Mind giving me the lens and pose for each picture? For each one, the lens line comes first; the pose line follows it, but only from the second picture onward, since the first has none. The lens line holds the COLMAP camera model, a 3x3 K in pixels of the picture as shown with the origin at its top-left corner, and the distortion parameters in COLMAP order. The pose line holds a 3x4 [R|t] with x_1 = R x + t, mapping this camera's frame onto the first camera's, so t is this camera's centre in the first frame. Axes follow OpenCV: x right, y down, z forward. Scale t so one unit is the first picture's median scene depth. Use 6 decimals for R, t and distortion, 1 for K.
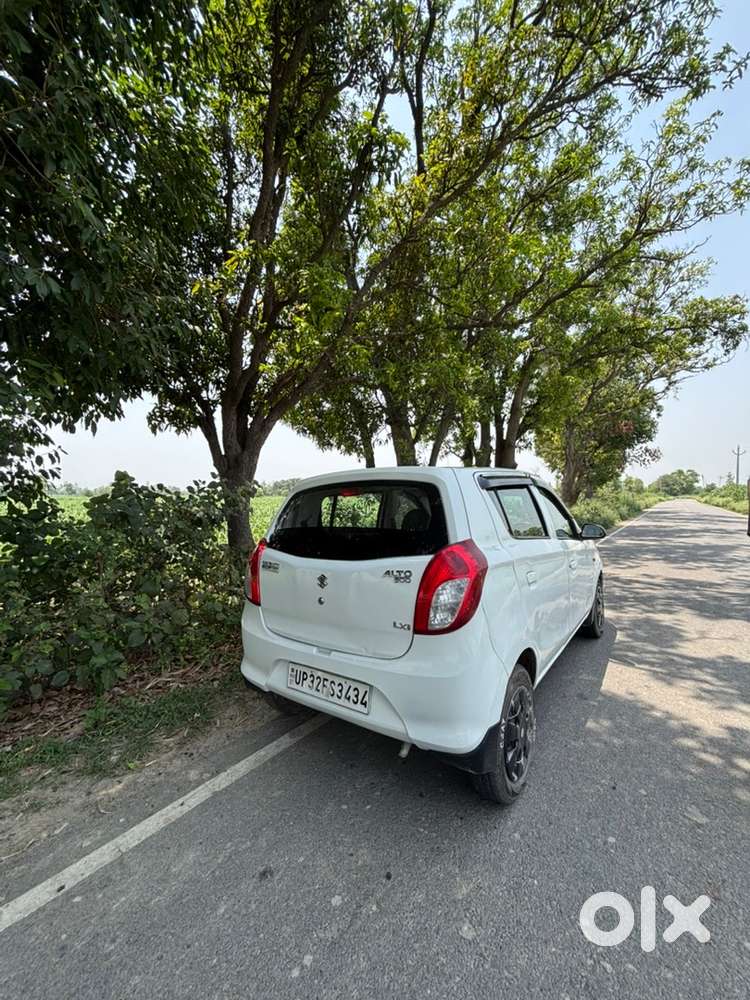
lens RADIAL K [[402.1, 0, 377.9], [0, 402.1, 499.3], [0, 0, 1]] dist [-0.009927, -0.000058]
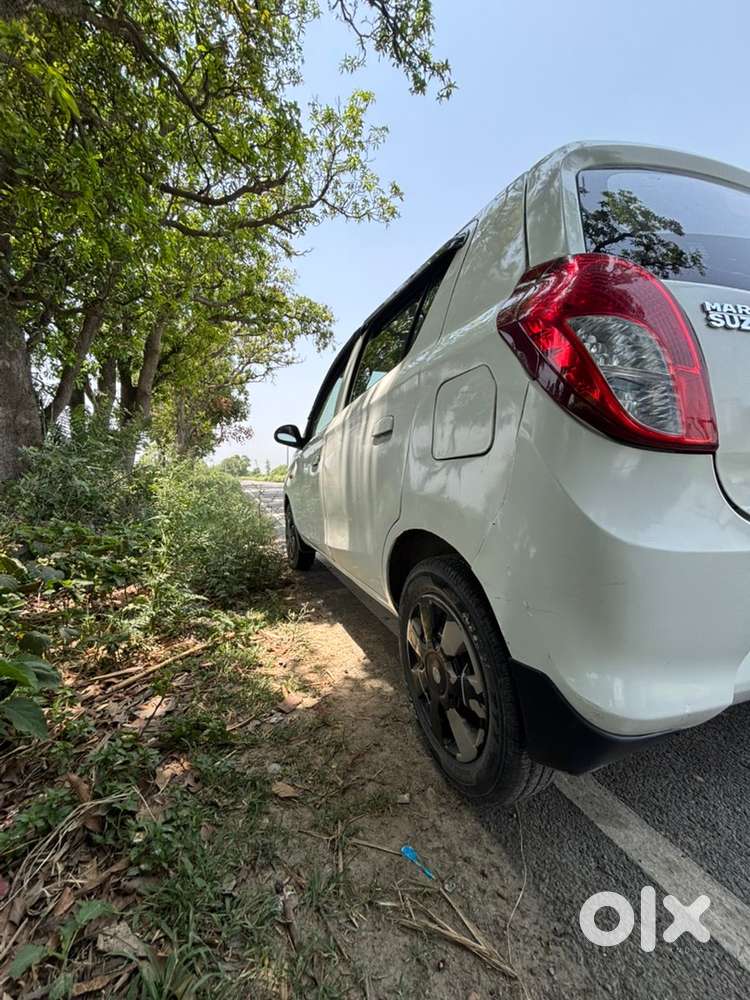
lens RADIAL K [[401.3, 0, 375.0], [0, 401.3, 500.0], [0, 0, 1]] dist [0.002671, 0.000684]
pose [[0.556914, -0.041885, 0.829513, -0.093589], [0.001784, 0.998786, 0.049235, 0.039967], [-0.830568, -0.025940, 0.556312, 0.144507]]
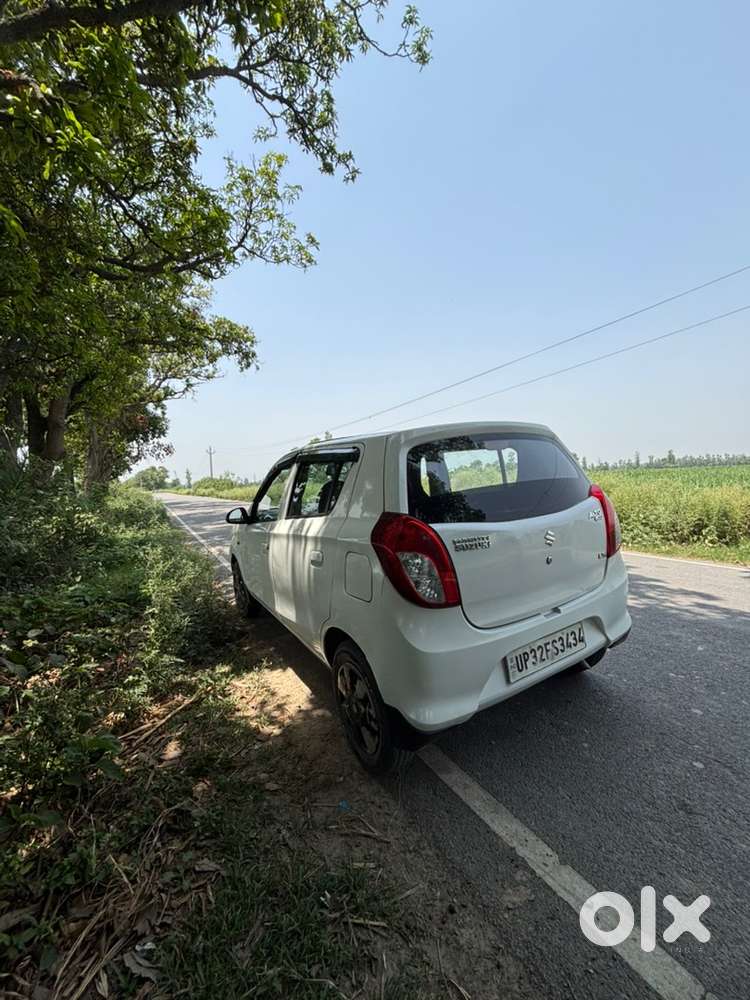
lens RADIAL K [[402.2, 0, 375.0], [0, 402.2, 500.0], [0, 0, 1]] dist [-0.019667, 0.017853]
pose [[0.404098, -0.059394, 0.912785, -0.135144], [0.048565, 0.997875, 0.043431, 0.006656], [-0.913425, 0.026779, 0.406124, 0.117740]]
